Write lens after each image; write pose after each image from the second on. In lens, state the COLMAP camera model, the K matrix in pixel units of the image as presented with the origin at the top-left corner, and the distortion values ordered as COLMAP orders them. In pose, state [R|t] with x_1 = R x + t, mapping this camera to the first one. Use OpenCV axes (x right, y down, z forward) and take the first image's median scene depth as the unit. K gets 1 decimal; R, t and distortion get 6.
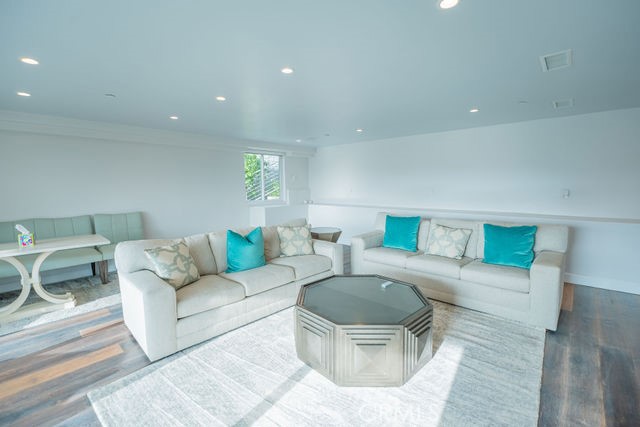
lens RADIAL K [[286.8, 0, 320.0], [0, 286.8, 213.5], [0, 0, 1]] dist [0.002035, -0.000748]
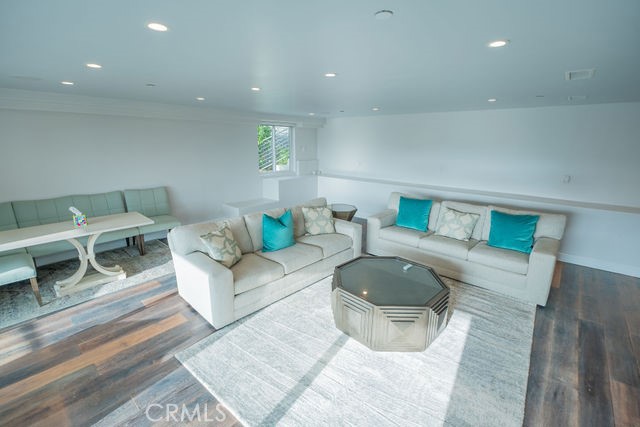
lens RADIAL K [[286.8, 0, 320.0], [0, 286.8, 213.5], [0, 0, 1]] dist [0.002035, -0.000748]
pose [[0.999664, 0.015841, 0.020530, -0.144550], [-0.018566, 0.989953, 0.140172, -0.119636], [-0.018103, -0.140506, 0.989914, -0.114405]]
